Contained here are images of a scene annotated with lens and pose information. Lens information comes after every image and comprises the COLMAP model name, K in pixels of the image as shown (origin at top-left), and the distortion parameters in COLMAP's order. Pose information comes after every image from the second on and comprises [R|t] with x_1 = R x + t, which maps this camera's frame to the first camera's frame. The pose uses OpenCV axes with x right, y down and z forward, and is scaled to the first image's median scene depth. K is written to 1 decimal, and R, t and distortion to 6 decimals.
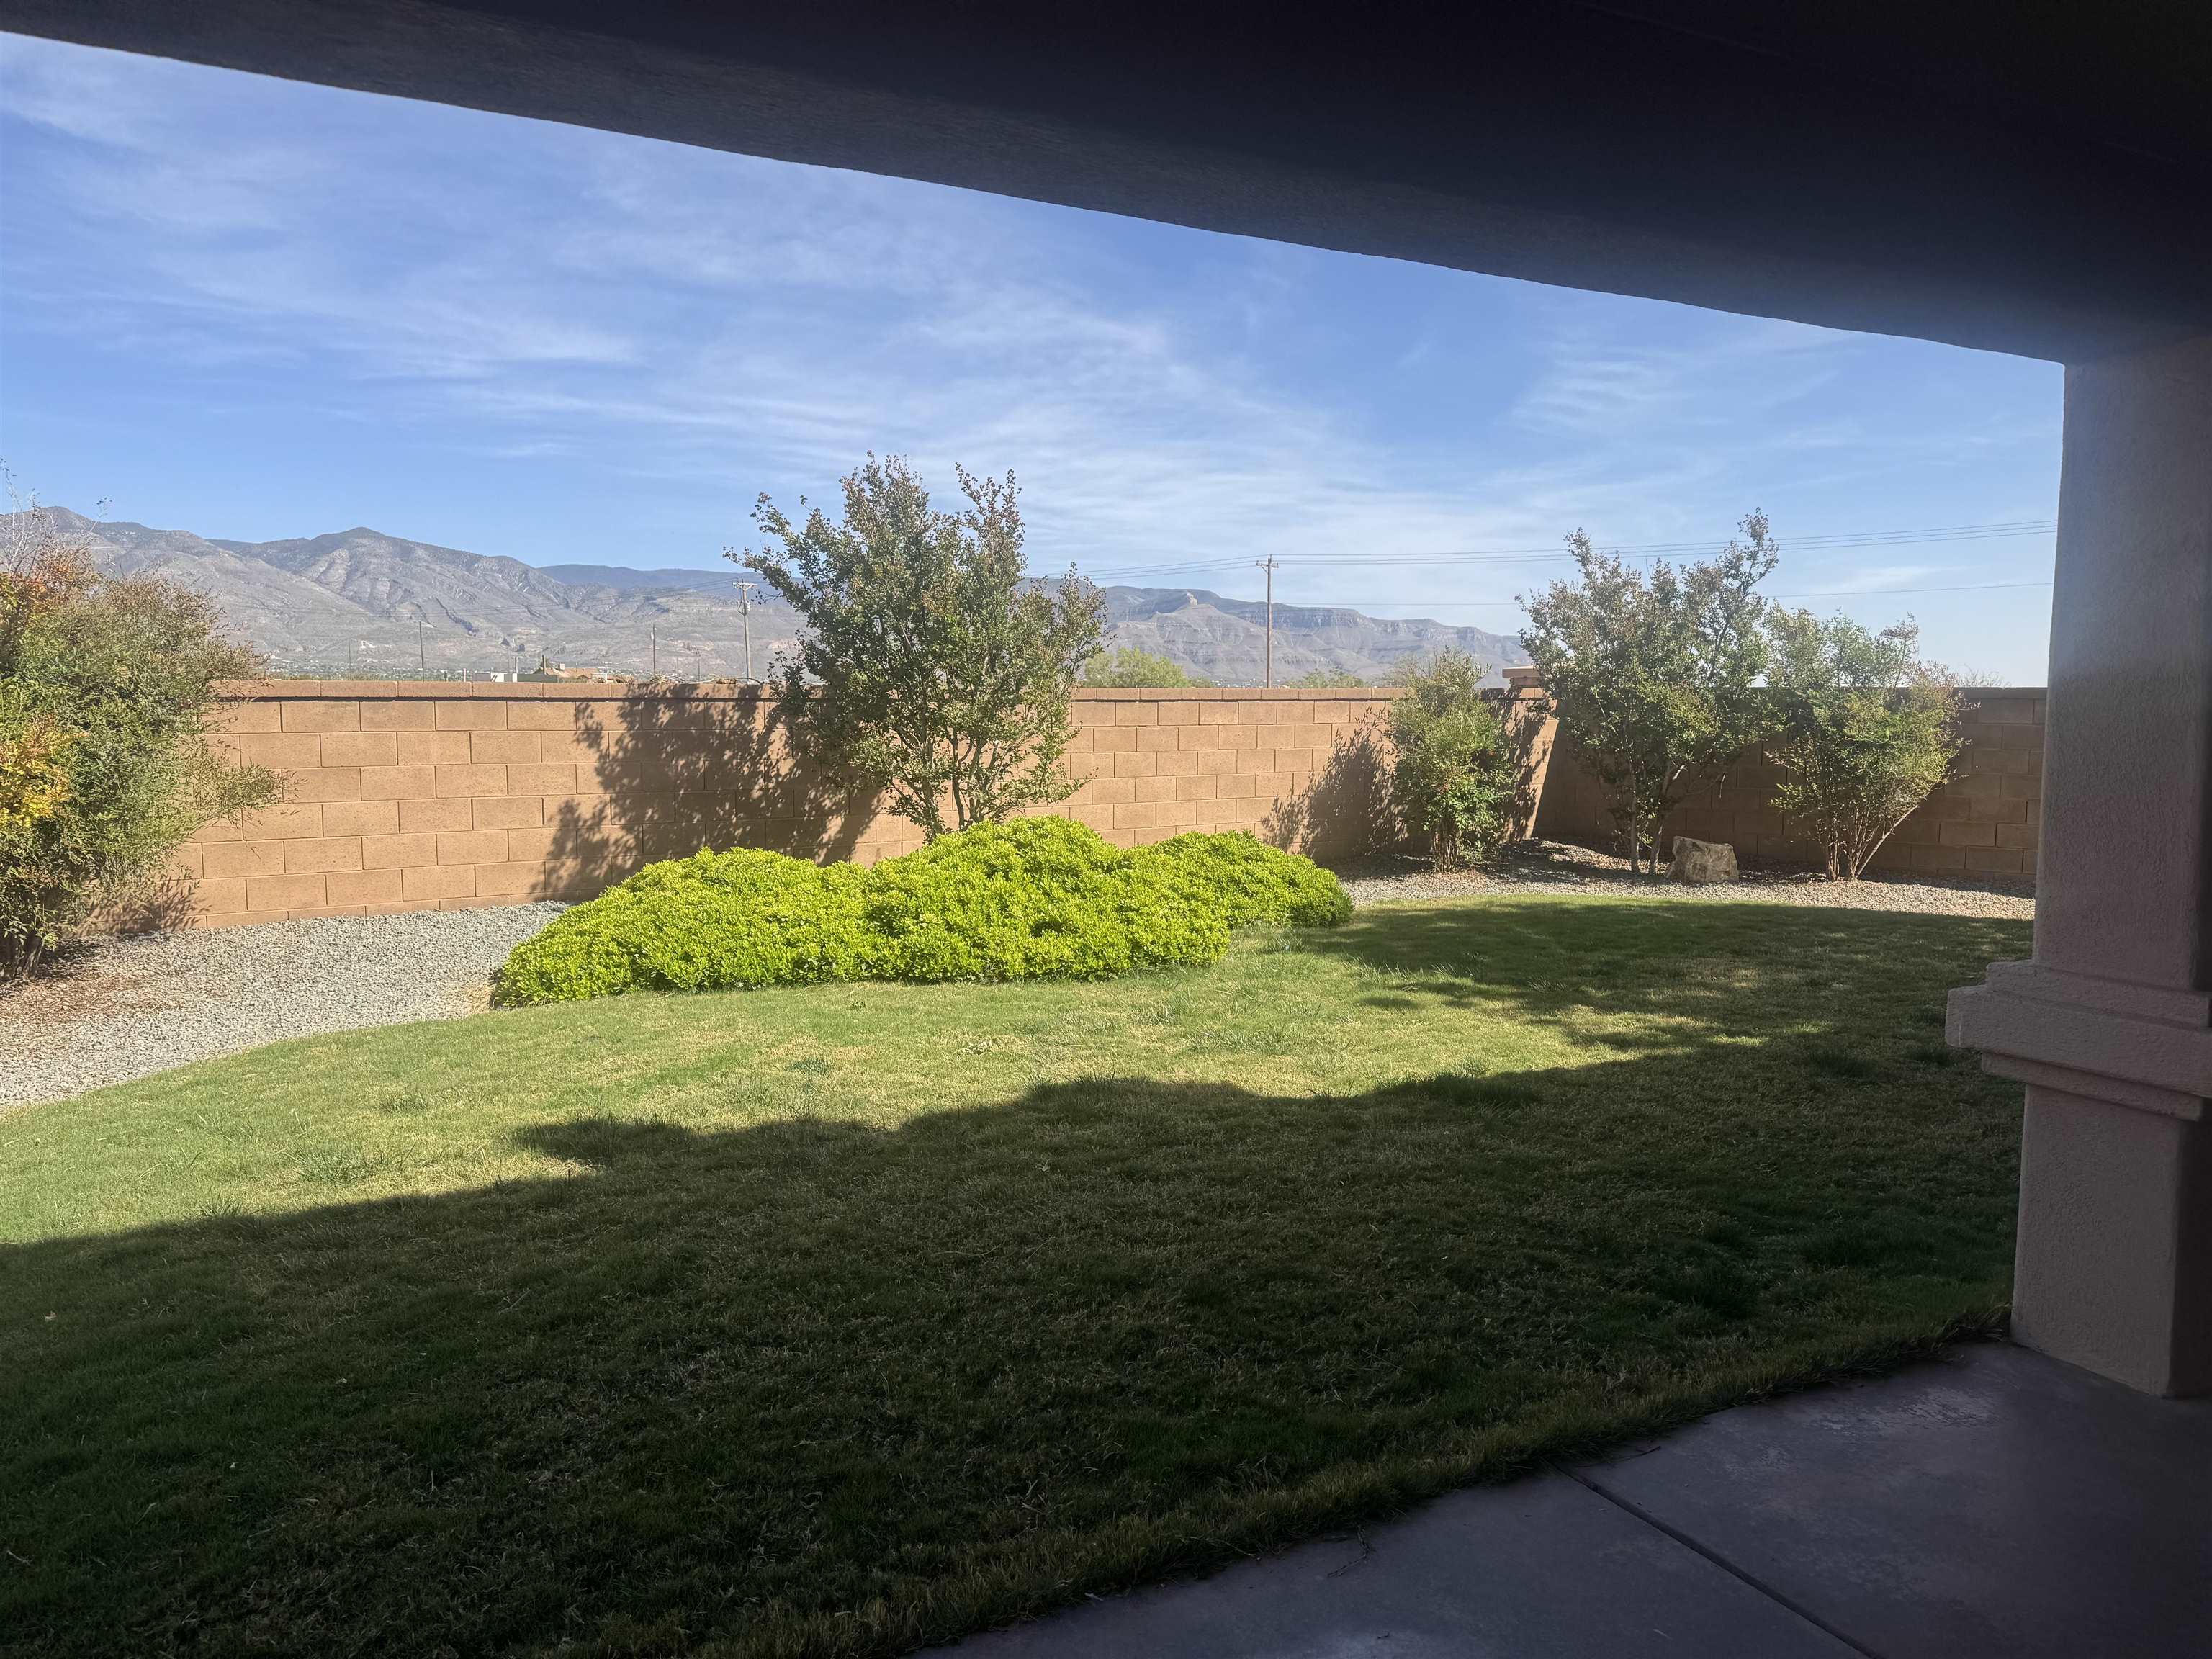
lens RADIAL K [[1549.2, 0, 1106.1], [0, 1549.2, 811.4], [0, 0, 1]] dist [0.061048, -0.062789]
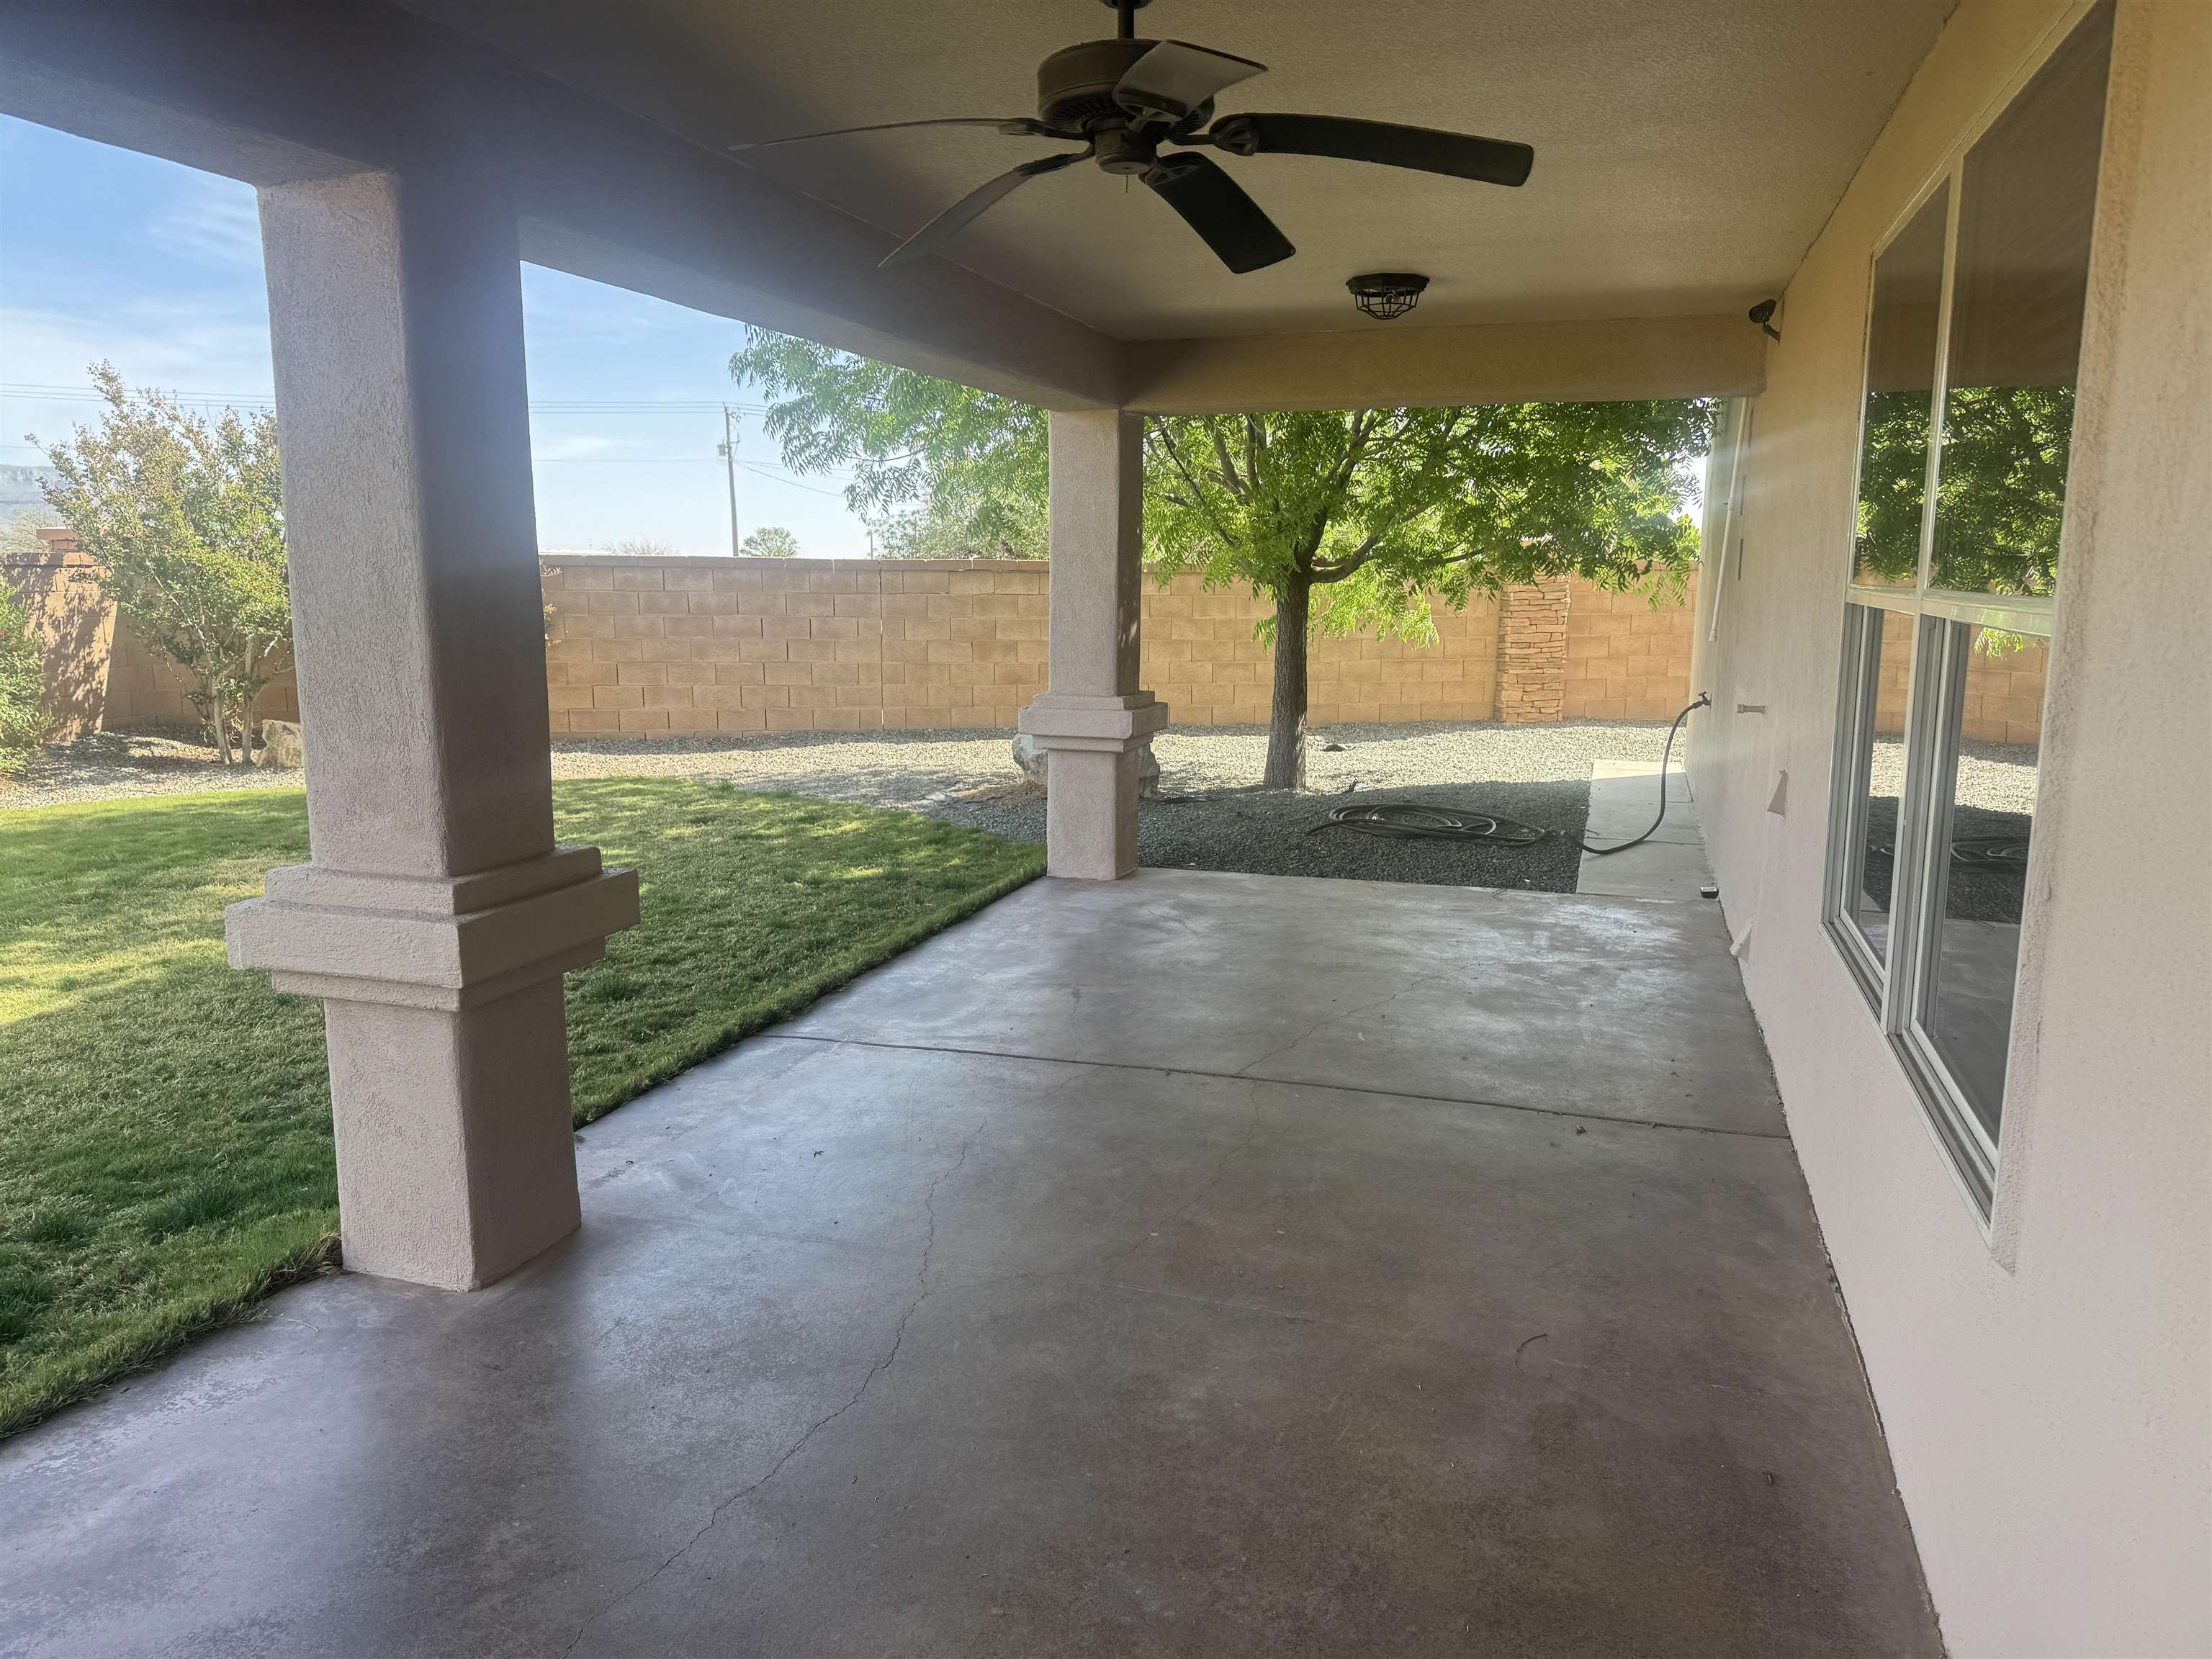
lens RADIAL K [[1563.2, 0, 1106.0], [0, 1563.2, 829.5], [0, 0, 1]] dist [0.005861, 0.002229]
pose [[0.710609, -0.120277, 0.693230, 0.232122], [0.053622, 0.991672, 0.117092, -0.003632], [-0.701541, -0.046034, 0.711141, 0.031560]]
